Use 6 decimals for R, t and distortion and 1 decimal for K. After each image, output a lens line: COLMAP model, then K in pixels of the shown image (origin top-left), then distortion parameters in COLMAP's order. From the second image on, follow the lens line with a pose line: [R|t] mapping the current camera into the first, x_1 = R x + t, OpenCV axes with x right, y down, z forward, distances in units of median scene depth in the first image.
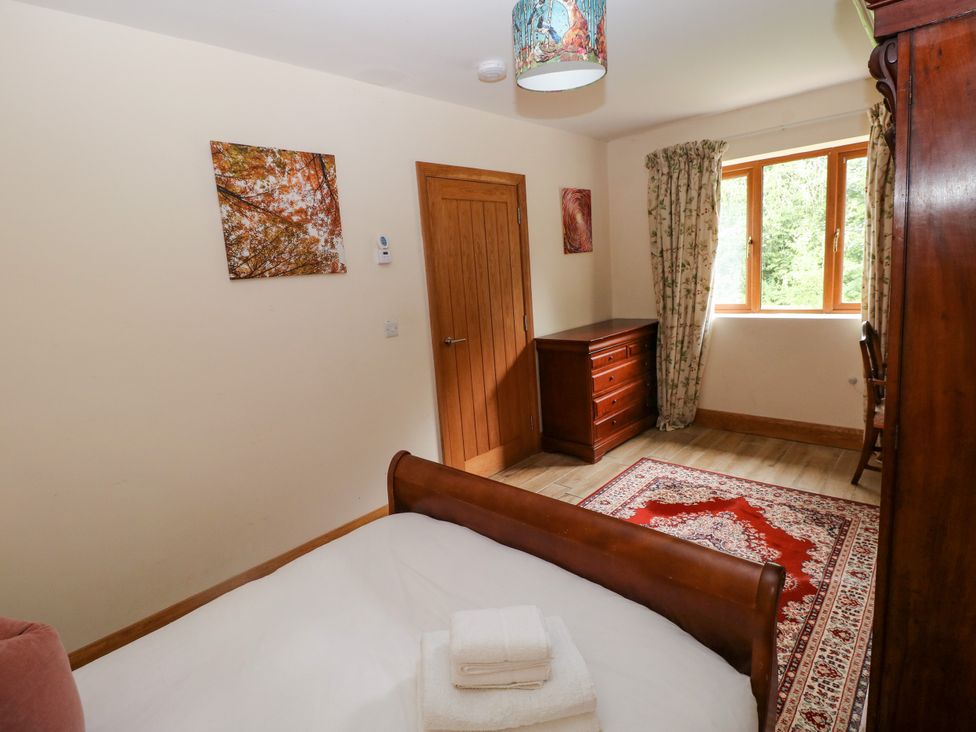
lens RADIAL K [[509.2, 0, 487.1], [0, 509.2, 363.9], [0, 0, 1]] dist [0.000847, -0.013290]
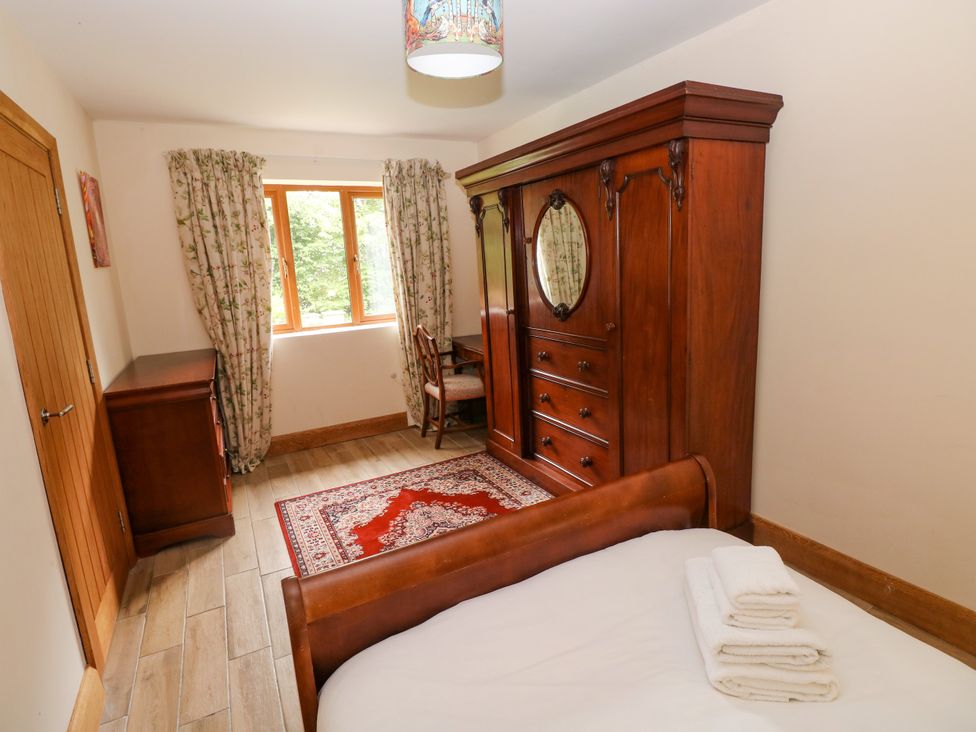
lens RADIAL K [[509.2, 0, 486.1], [0, 509.2, 359.6], [0, 0, 1]] dist [0.000847, -0.013290]
pose [[0.329383, -0.127625, 0.935531, -0.352452], [0.199523, 0.977856, 0.063151, -0.036600], [-0.922874, 0.165859, 0.347554, 0.327401]]
